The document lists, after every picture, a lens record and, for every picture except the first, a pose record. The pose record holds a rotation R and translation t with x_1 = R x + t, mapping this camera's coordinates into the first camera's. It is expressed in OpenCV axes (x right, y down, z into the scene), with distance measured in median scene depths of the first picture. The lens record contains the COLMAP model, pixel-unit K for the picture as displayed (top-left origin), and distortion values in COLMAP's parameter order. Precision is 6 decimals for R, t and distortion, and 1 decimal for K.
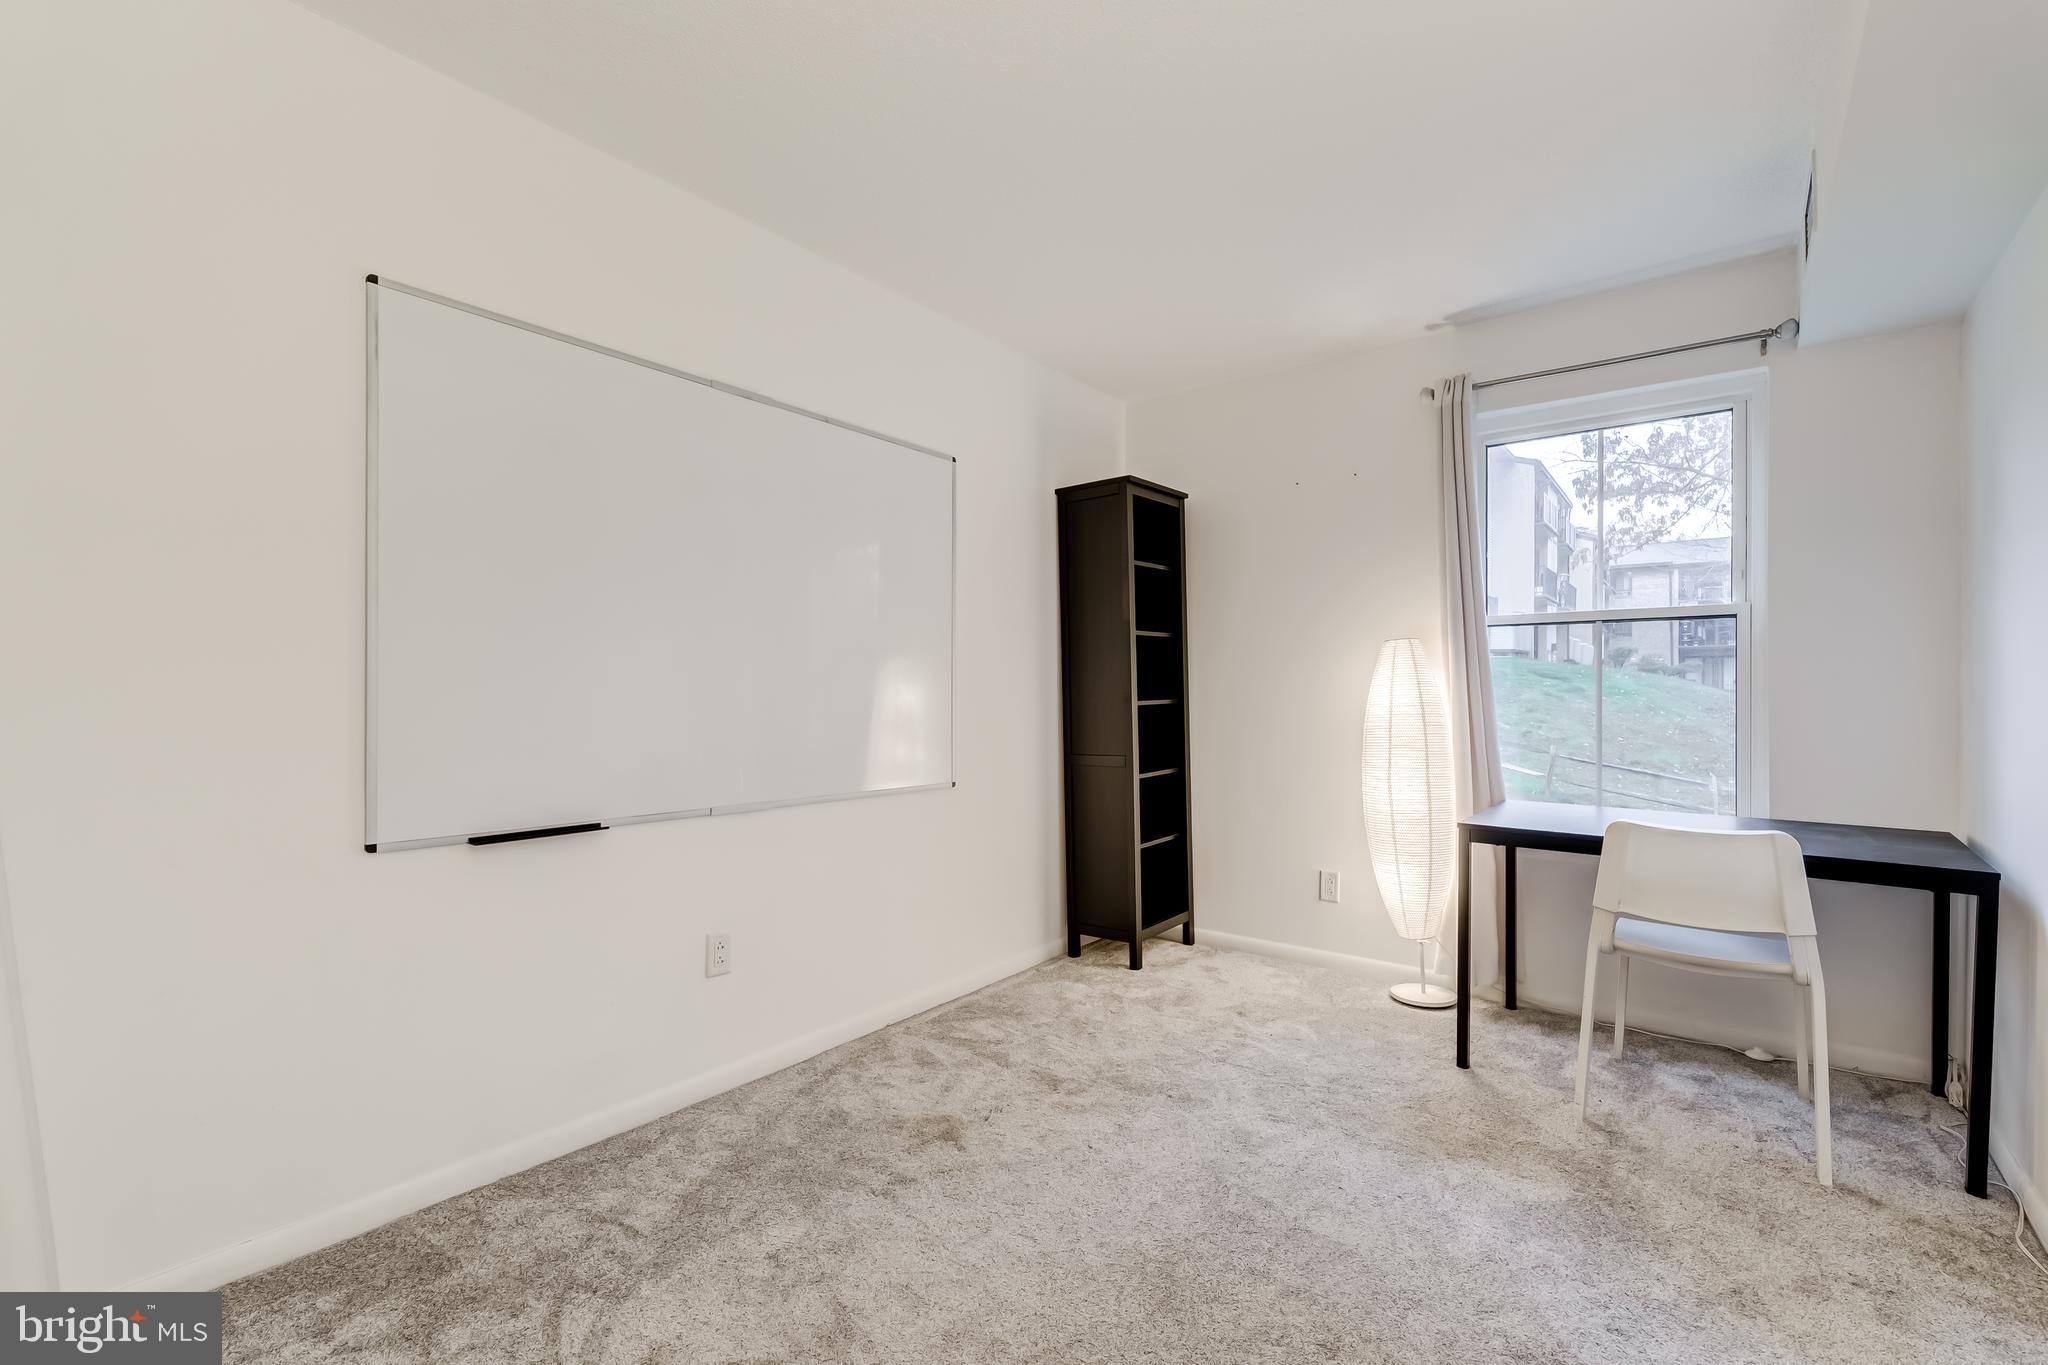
lens RADIAL K [[917.6, 0, 1030.6], [0, 917.6, 697.9], [0, 0, 1]] dist [-0.025922, 0.009478]
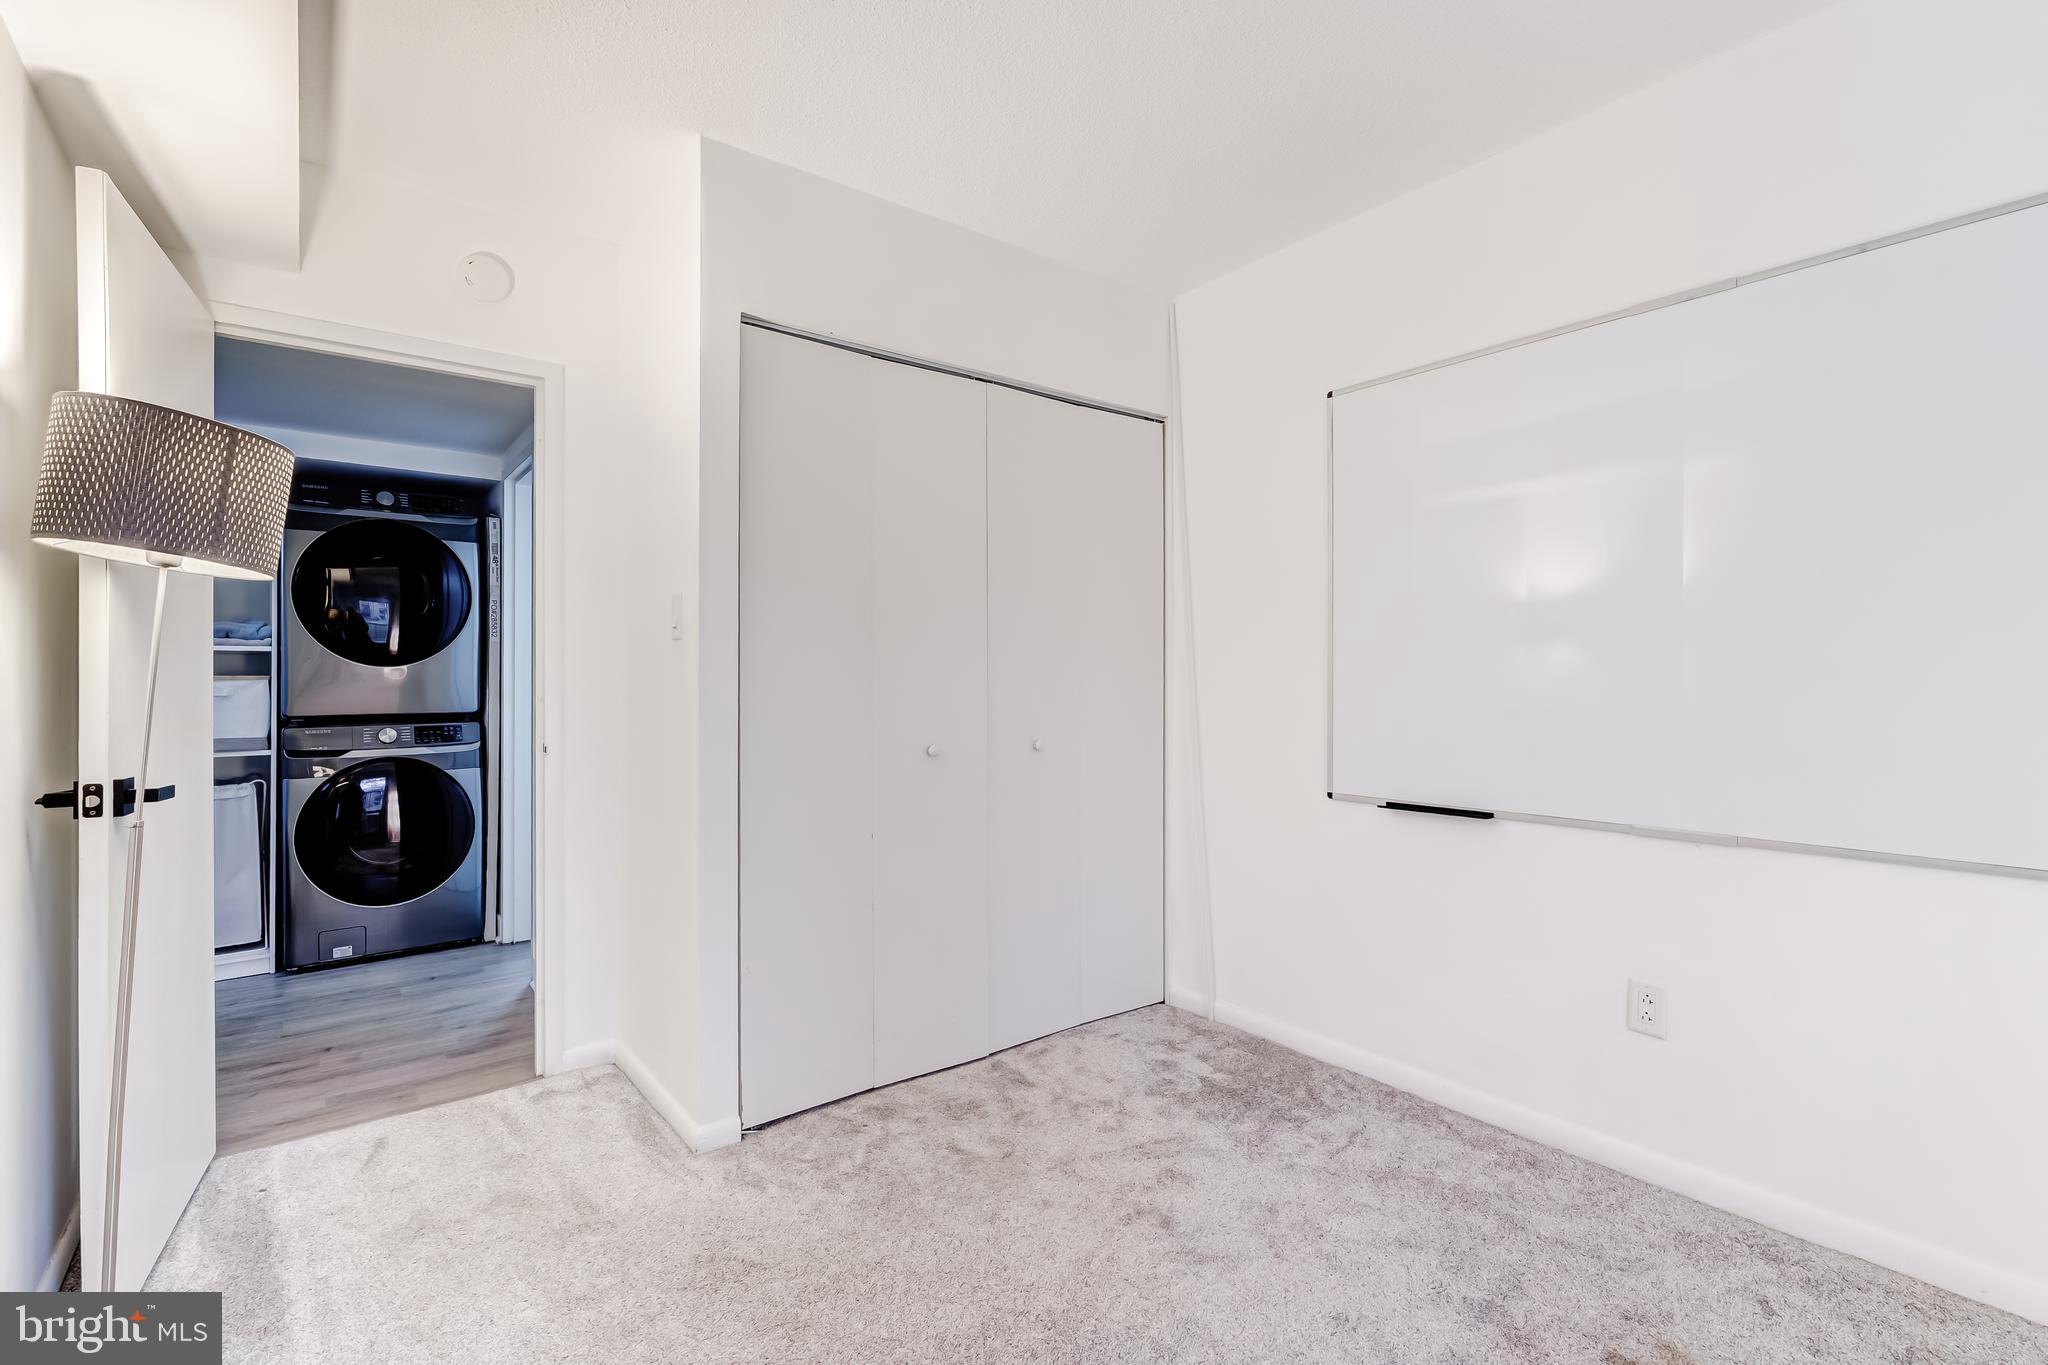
lens RADIAL K [[951.6, 0, 1032.6], [0, 951.6, 678.1], [0, 0, 1]] dist [0.003333, 0.000632]
pose [[-0.268545, -0.000116, -0.963267, 0.731219], [0.001006, 0.999999, -0.000401, -0.015363], [0.963267, -0.001077, -0.268544, 0.829660]]
